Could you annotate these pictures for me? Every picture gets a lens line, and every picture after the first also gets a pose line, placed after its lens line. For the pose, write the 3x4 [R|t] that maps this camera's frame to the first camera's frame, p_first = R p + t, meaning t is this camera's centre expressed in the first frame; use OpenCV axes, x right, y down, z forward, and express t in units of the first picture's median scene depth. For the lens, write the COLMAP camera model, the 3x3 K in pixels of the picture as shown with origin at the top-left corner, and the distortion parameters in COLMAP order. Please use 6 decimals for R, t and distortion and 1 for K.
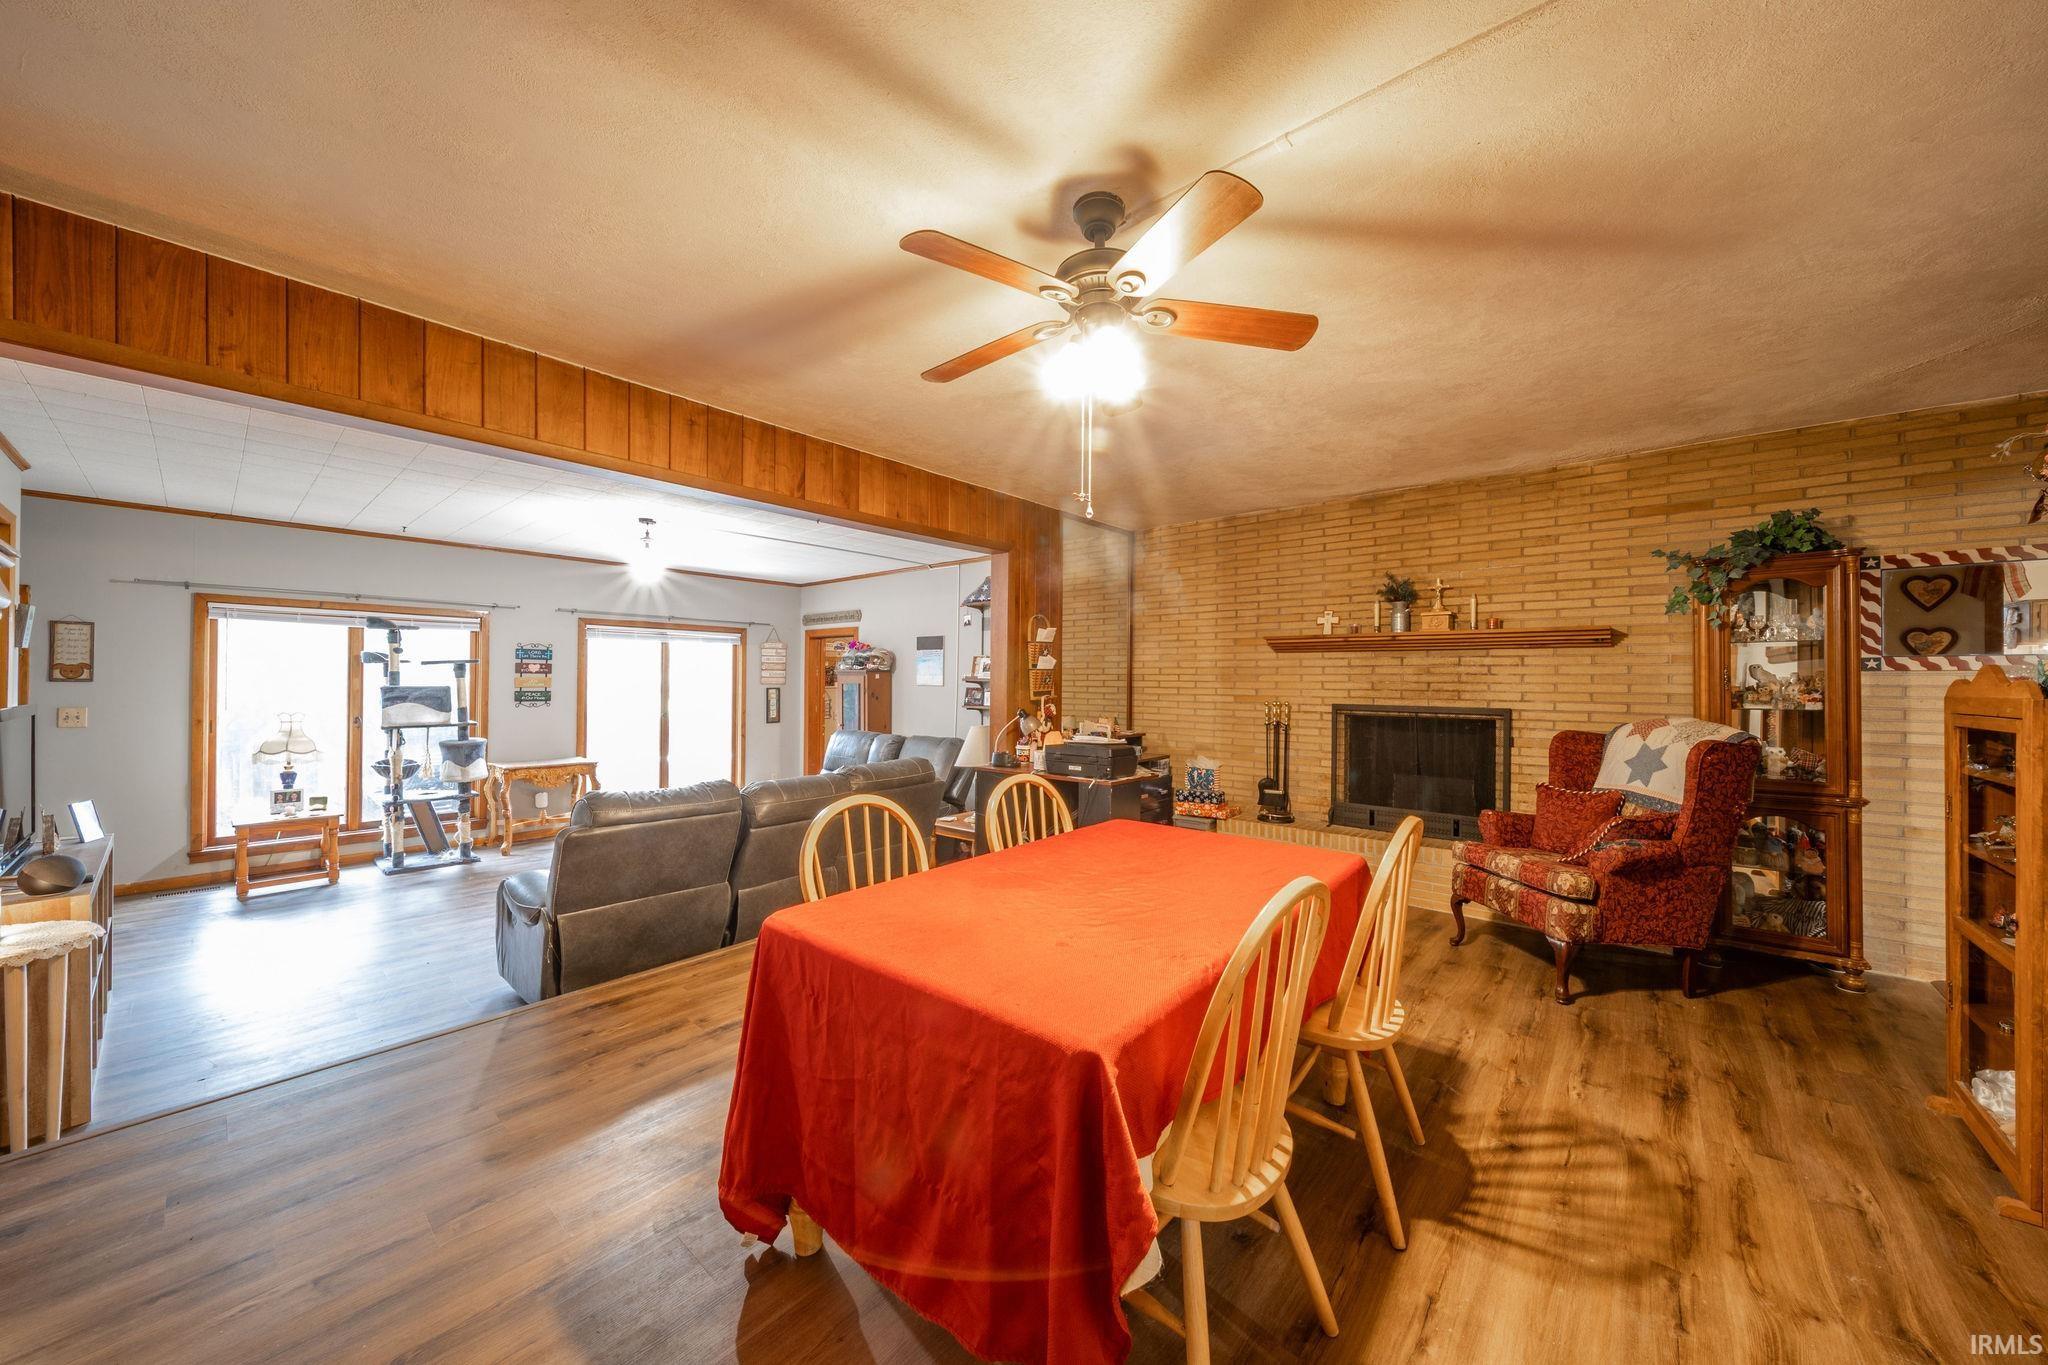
lens RADIAL K [[714.5, 0, 1024.3], [0, 714.5, 677.8], [0, 0, 1]] dist [0.002116, 0.000036]
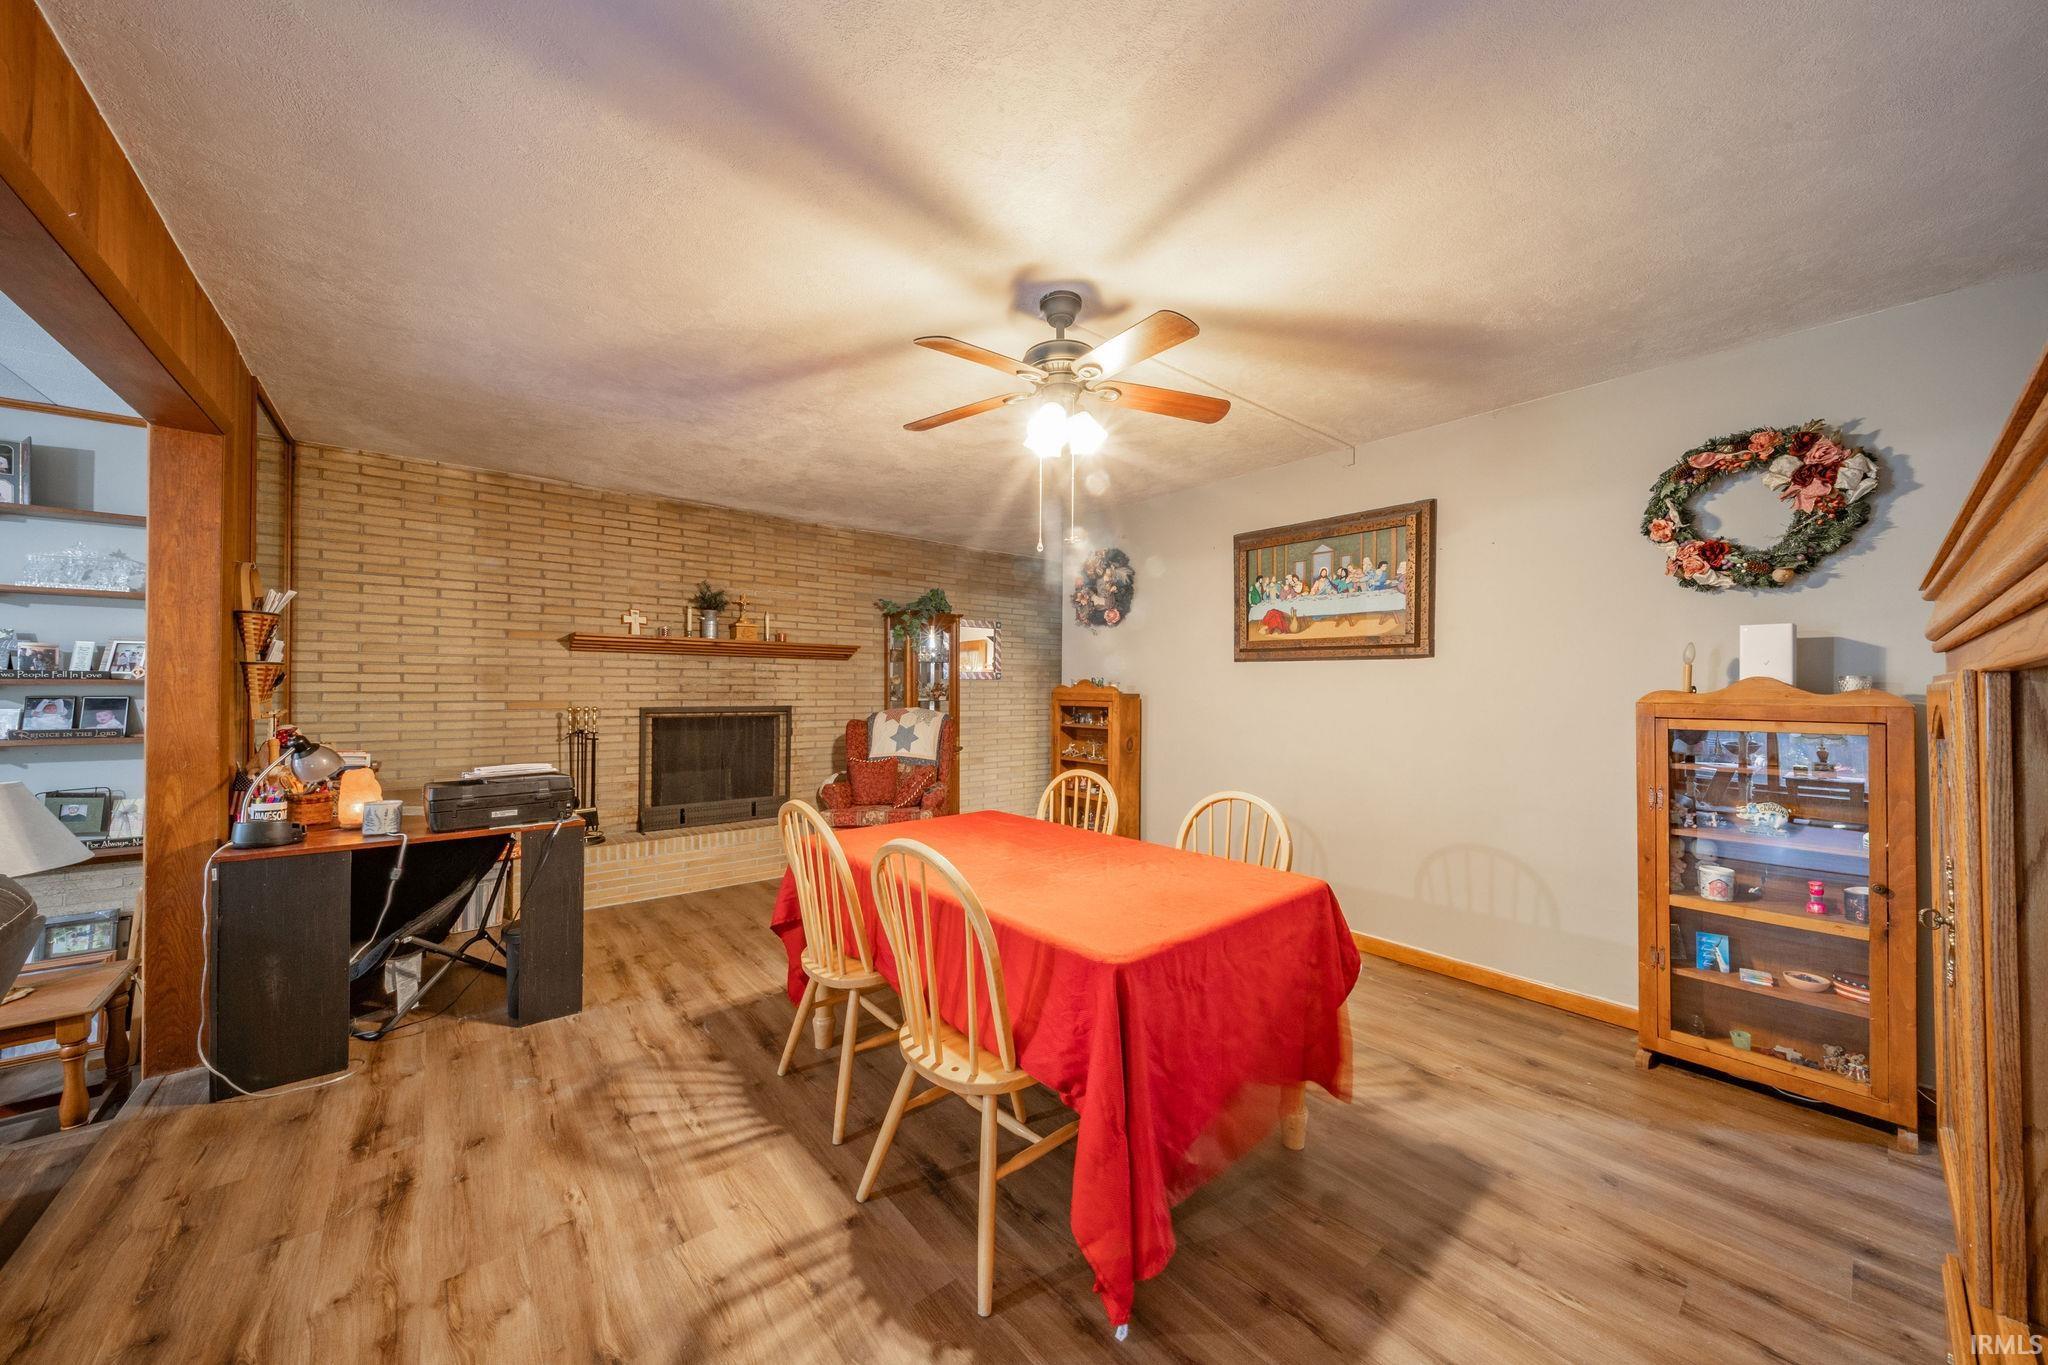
lens RADIAL K [[714.5, 0, 1026.5], [0, 714.5, 683.7], [0, 0, 1]] dist [0.002116, 0.000036]
pose [[0.160322, -0.000119, 0.987065, -0.447322], [-0.008795, 0.999960, 0.001549, -0.001176], [-0.987026, -0.008929, 0.160314, 0.345036]]
